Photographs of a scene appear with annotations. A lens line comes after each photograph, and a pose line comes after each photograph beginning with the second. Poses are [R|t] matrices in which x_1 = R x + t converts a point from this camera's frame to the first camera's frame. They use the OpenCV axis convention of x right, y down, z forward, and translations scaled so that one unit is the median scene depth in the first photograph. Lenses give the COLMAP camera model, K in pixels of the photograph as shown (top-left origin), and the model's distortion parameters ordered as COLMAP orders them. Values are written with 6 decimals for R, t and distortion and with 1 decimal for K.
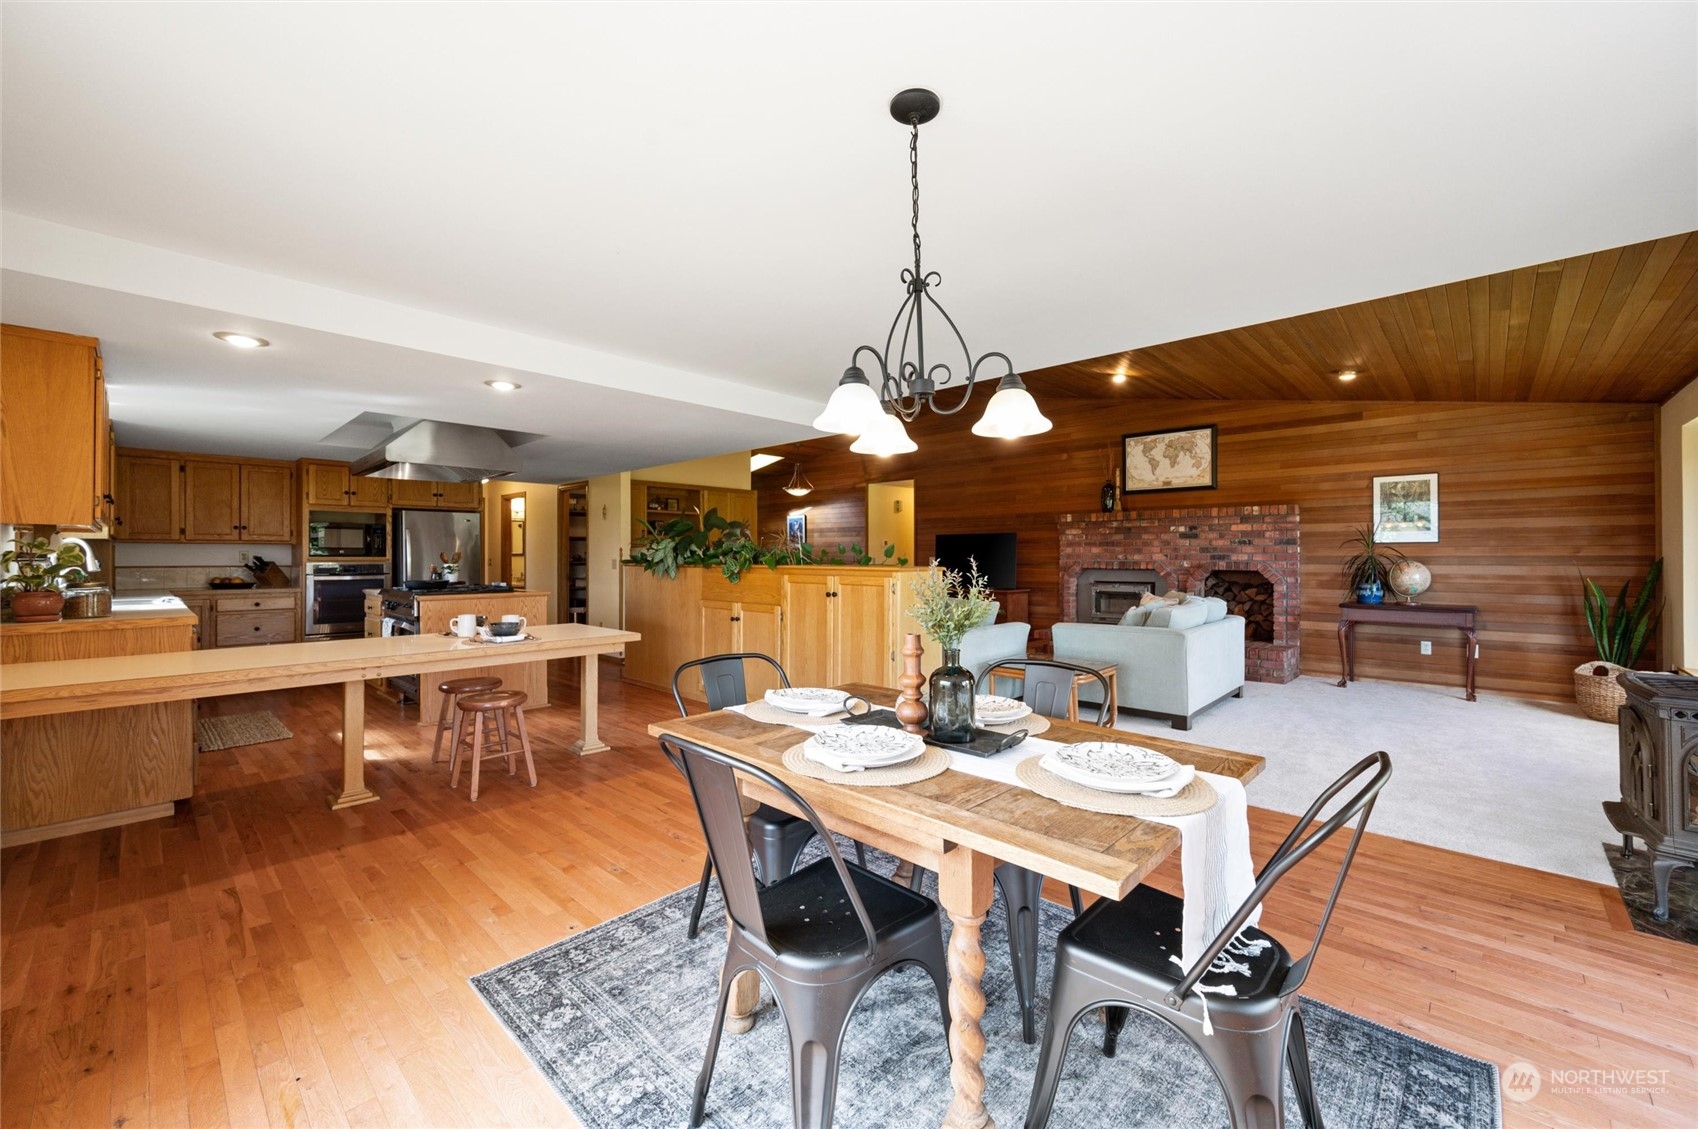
lens RADIAL K [[671.9, 0, 849.0], [0, 671.9, 564.5], [0, 0, 1]] dist [-0.000682, -0.000132]
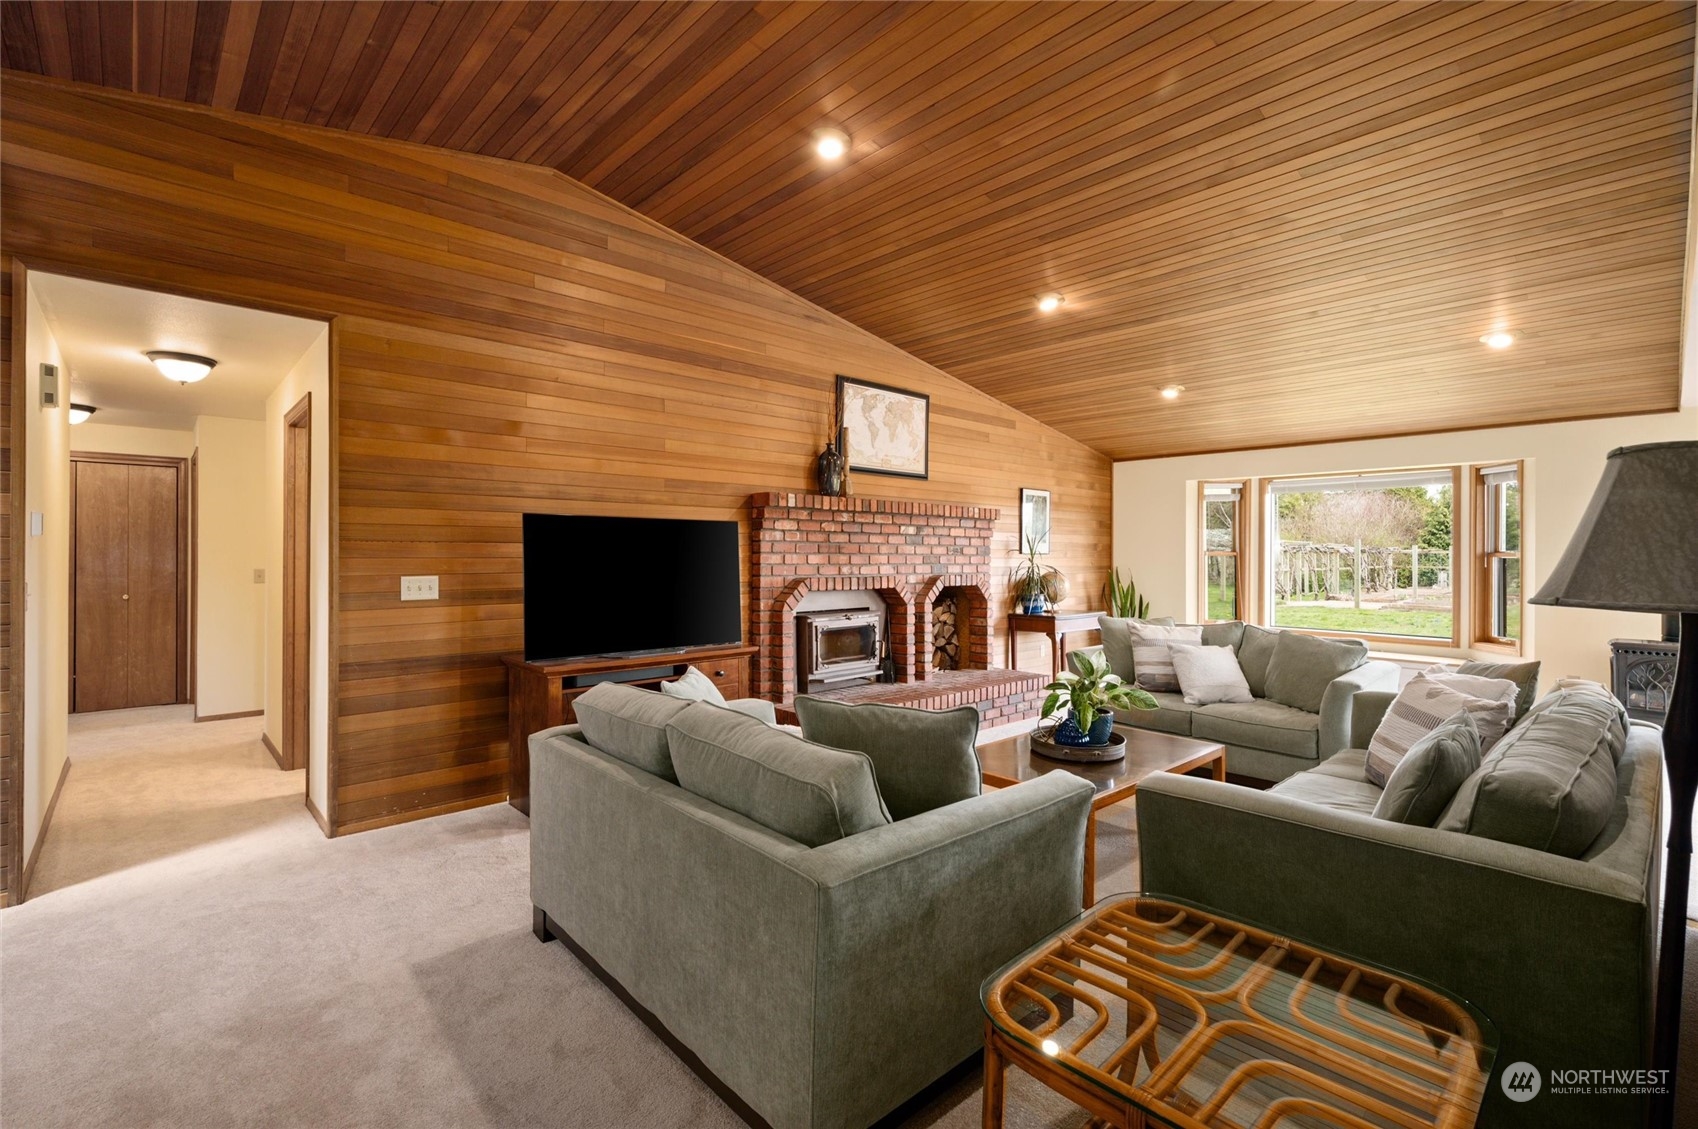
lens RADIAL K [[777.6, 0, 849.0], [0, 777.6, 564.5], [0, 0, 1]] dist [-0.000773, -0.000324]
pose [[0.058139, -0.005790, 0.998292, -0.366432], [0.009927, 0.999937, 0.005222, -0.023370], [-0.998259, 0.009606, 0.058193, 1.106311]]
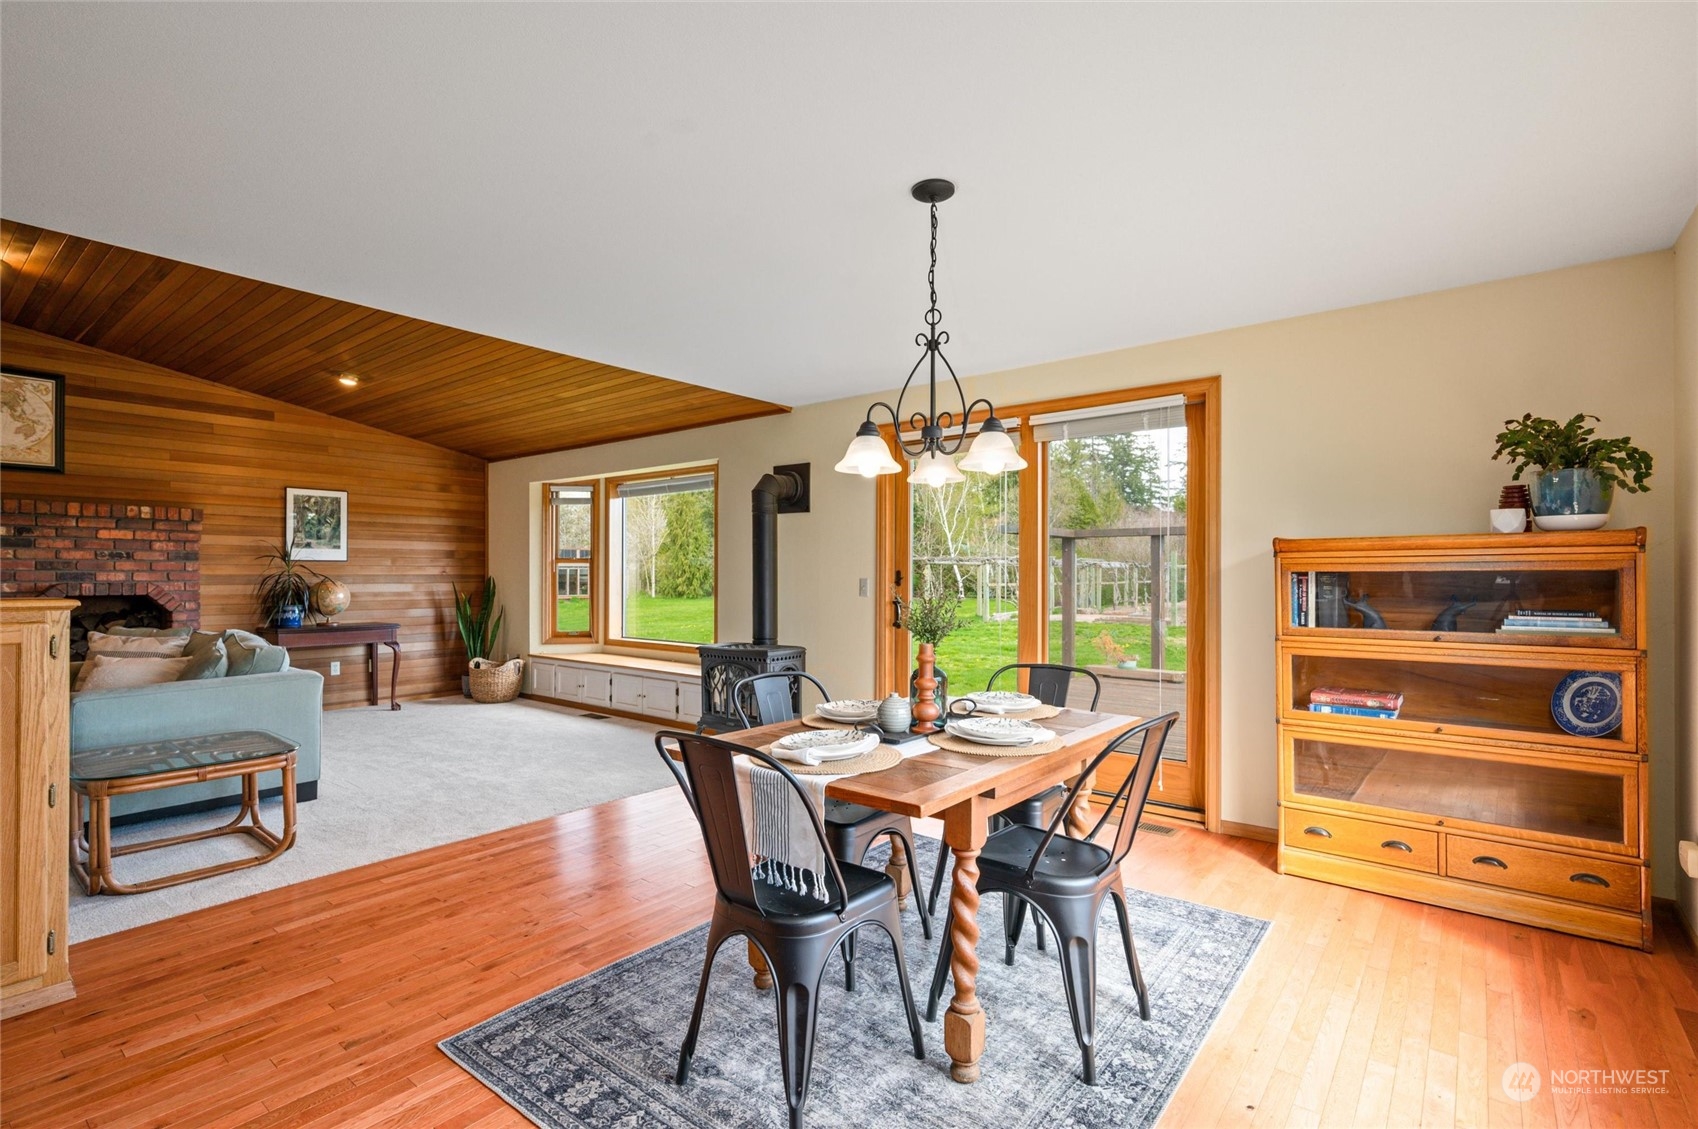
lens RADIAL K [[777.6, 0, 849.0], [0, 777.6, 564.5], [0, 0, 1]] dist [-0.000773, -0.000324]
pose [[-0.088009, 0.009792, 0.996072, -0.302943], [0.010648, 0.999904, -0.008888, -0.008215], [-0.996063, 0.009824, -0.088104, 0.315020]]
